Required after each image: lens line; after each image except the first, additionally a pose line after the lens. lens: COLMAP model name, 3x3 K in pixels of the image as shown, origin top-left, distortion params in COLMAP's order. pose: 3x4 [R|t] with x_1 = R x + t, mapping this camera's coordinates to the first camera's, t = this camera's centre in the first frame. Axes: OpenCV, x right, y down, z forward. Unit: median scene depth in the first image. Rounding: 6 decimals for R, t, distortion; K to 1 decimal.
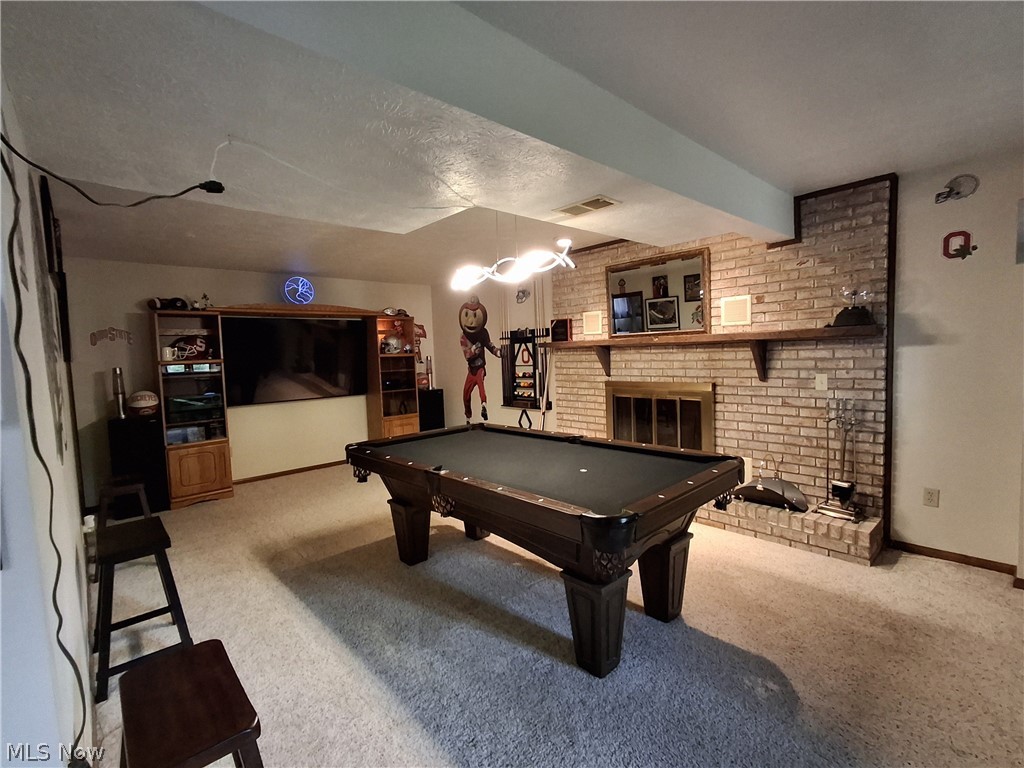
lens RADIAL K [[465.6, 0, 513.8], [0, 465.6, 380.8], [0, 0, 1]] dist [-0.000772, 0.003303]
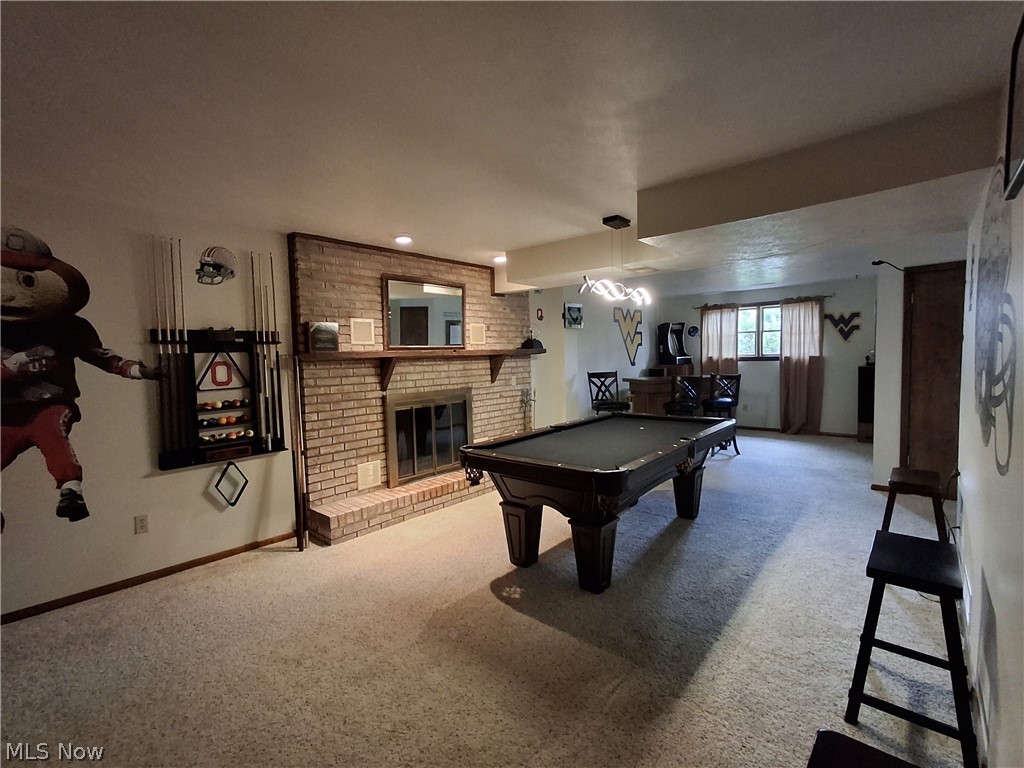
lens RADIAL K [[465.6, 0, 510.5], [0, 465.6, 385.4], [0, 0, 1]] dist [-0.000772, 0.003303]
pose [[-0.098034, -0.025543, 0.994855, -0.781670], [0.093641, 0.994999, 0.034775, -0.030336], [-0.990768, 0.096569, -0.095152, 0.881030]]
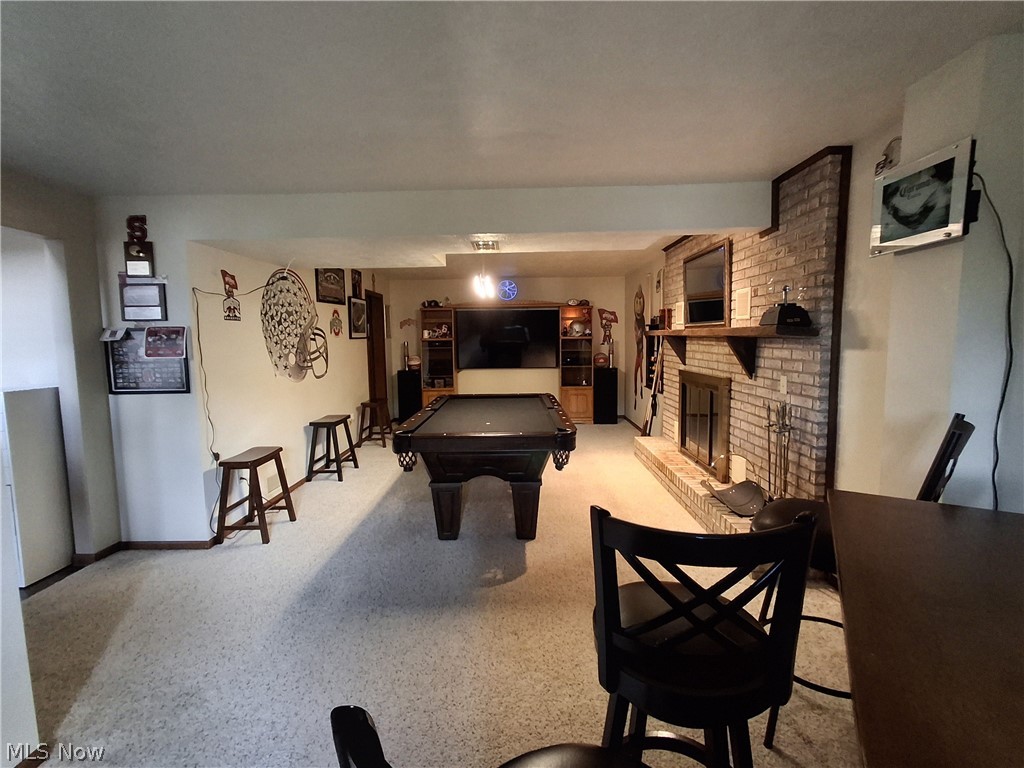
lens RADIAL K [[465.6, 0, 516.1], [0, 465.6, 378.5], [0, 0, 1]] dist [-0.000772, 0.003303]
pose [[0.730056, 0.087305, -0.677788, 0.669606], [-0.055965, 0.996113, 0.068027, -0.031528], [0.681092, -0.011731, 0.732104, -0.015010]]
